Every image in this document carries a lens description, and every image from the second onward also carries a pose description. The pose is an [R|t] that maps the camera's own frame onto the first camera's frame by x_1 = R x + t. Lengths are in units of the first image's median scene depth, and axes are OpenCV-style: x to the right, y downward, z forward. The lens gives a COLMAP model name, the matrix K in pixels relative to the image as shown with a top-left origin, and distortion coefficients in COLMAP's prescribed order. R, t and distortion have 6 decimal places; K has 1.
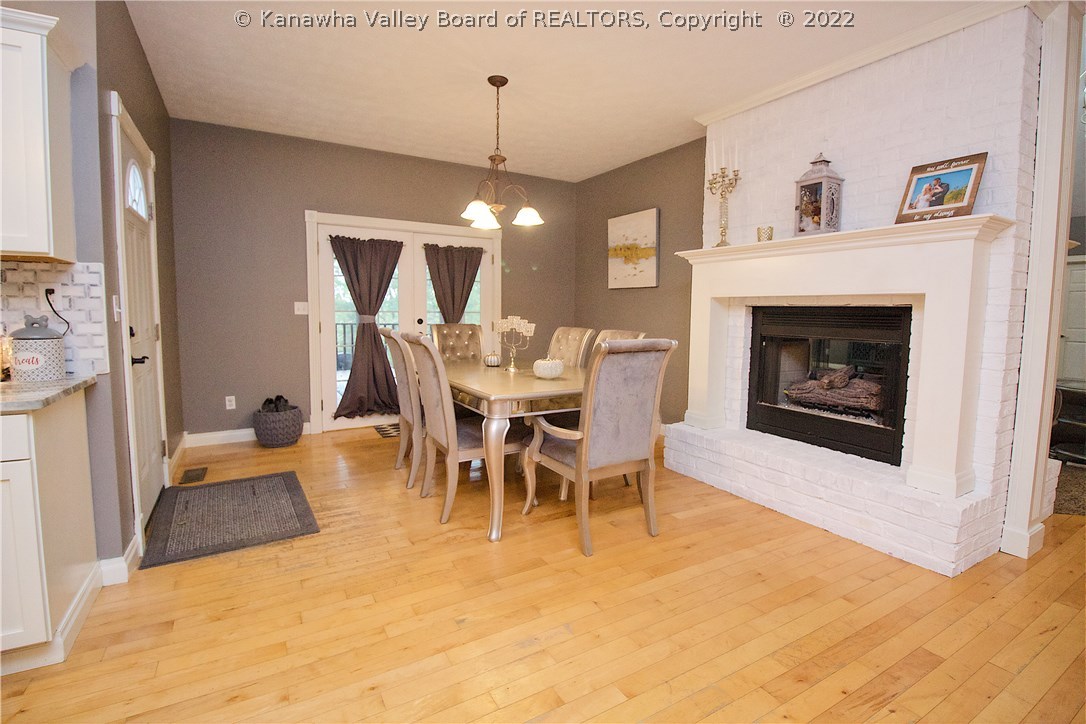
lens RADIAL K [[502.8, 0, 545.5], [0, 502.8, 348.2], [0, 0, 1]] dist [-0.002765, -0.014890]
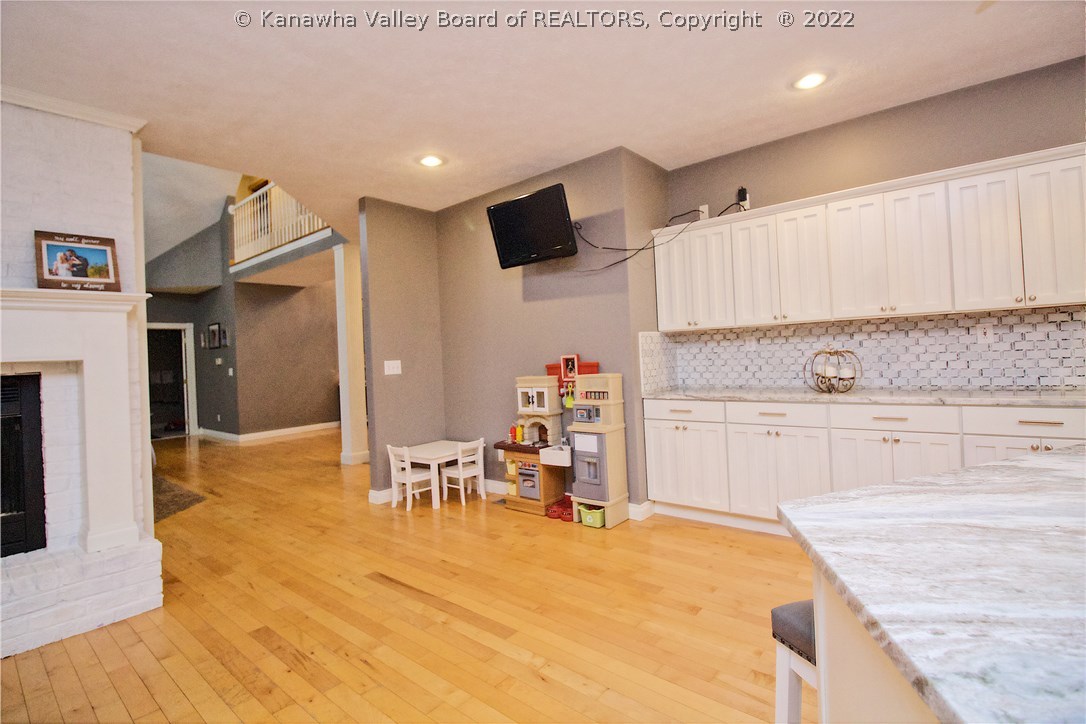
lens RADIAL K [[502.8, 0, 545.5], [0, 502.8, 348.2], [0, 0, 1]] dist [-0.002765, -0.014890]
pose [[-0.348304, 0.013516, 0.937284, -0.398071], [0.112203, 0.993308, 0.027372, -0.042386], [-0.930642, 0.114700, -0.347489, 0.353669]]
